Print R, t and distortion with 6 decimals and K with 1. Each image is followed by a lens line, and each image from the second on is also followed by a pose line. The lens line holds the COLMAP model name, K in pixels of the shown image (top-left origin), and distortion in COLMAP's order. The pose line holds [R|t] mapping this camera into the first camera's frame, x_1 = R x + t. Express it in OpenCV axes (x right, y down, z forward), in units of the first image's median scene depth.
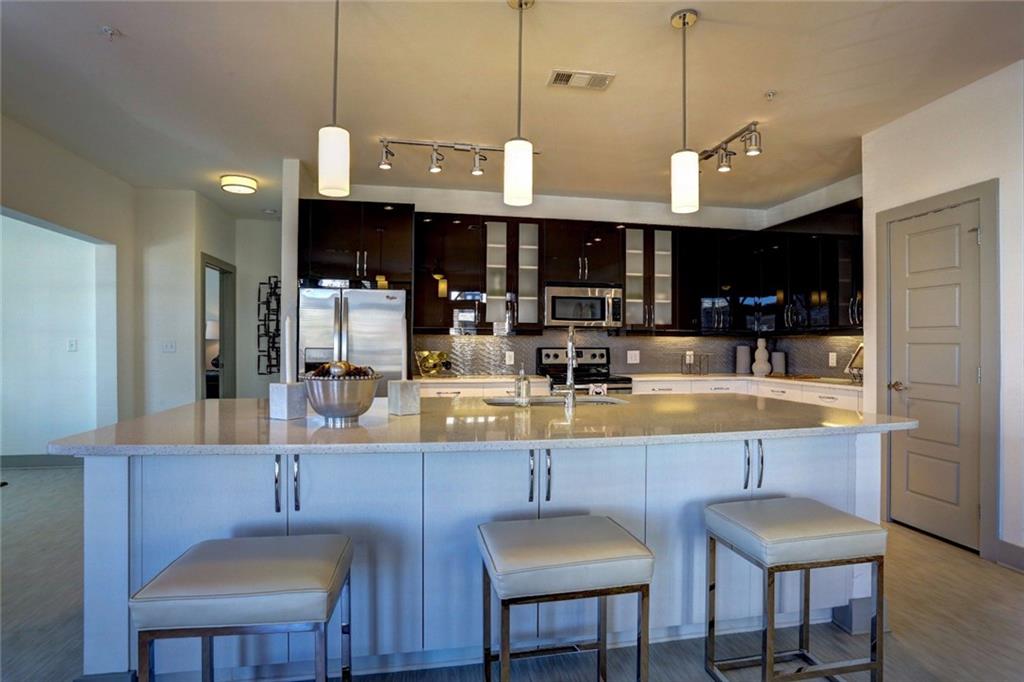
lens RADIAL K [[546.4, 0, 526.9], [0, 546.4, 344.5], [0, 0, 1]] dist [-0.034823, 0.000270]
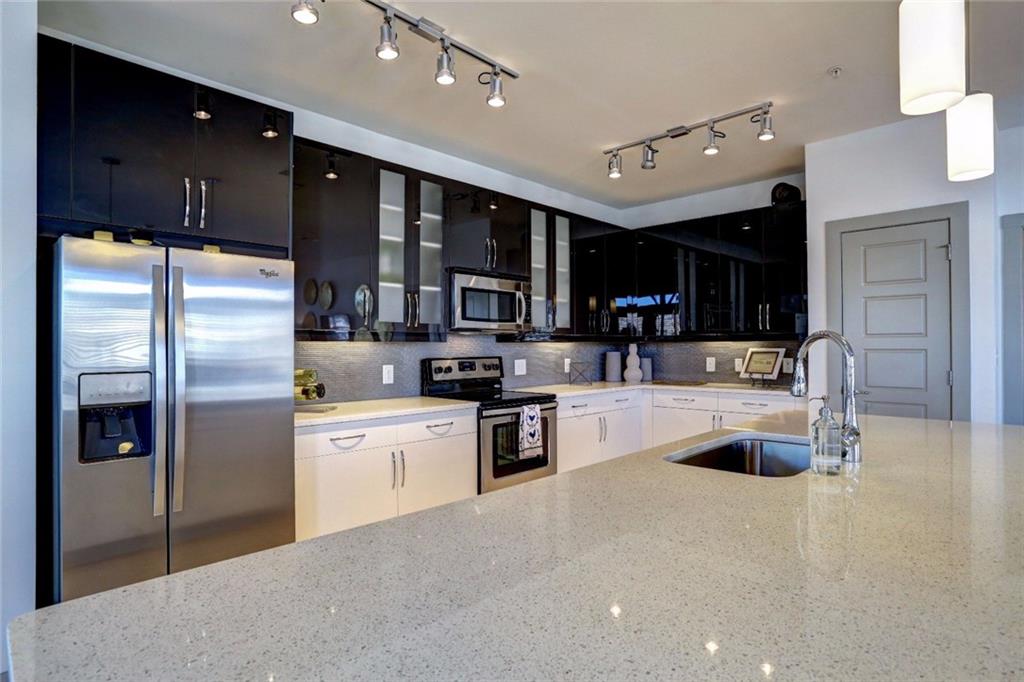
lens RADIAL K [[546.4, 0, 526.9], [0, 546.4, 344.5], [0, 0, 1]] dist [-0.034823, 0.000270]
pose [[0.818866, -0.006520, 0.573947, -0.284867], [0.008508, 0.999963, -0.000780, -0.011134], [-0.573921, 0.005522, 0.818892, 0.342501]]
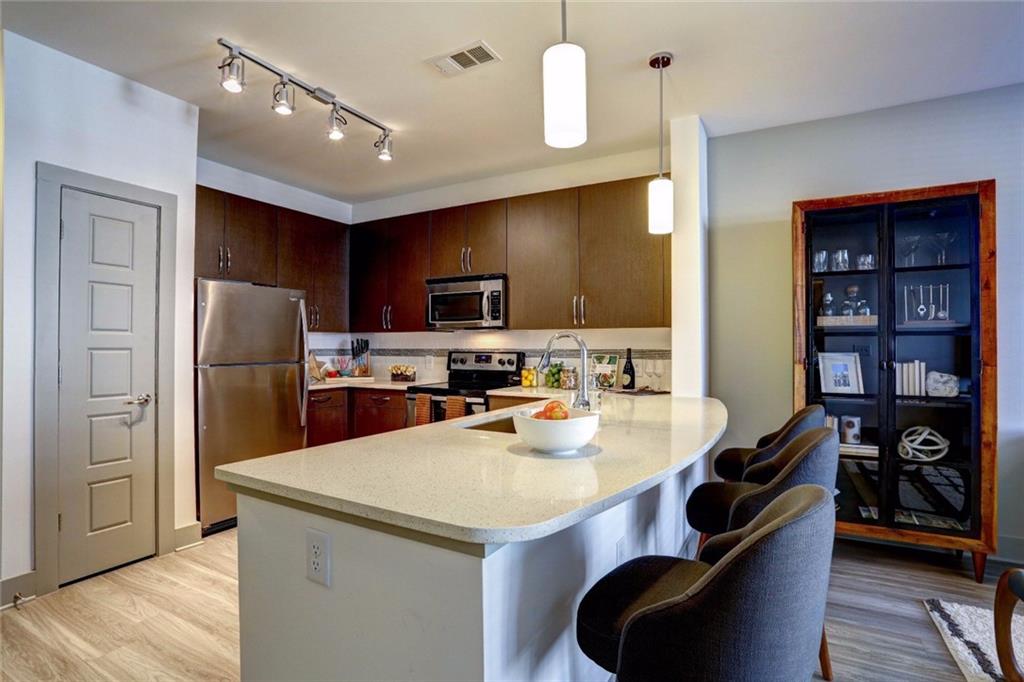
lens RADIAL K [[504.1, 0, 515.4], [0, 504.1, 343.2], [0, 0, 1]] dist [-0.077011, 0.034770]
pose [[0.751414, -0.001760, -0.659829, 0.667344], [-0.000830, 0.999993, -0.003613, -0.005142], [0.659831, 0.003263, 0.751407, 0.444107]]
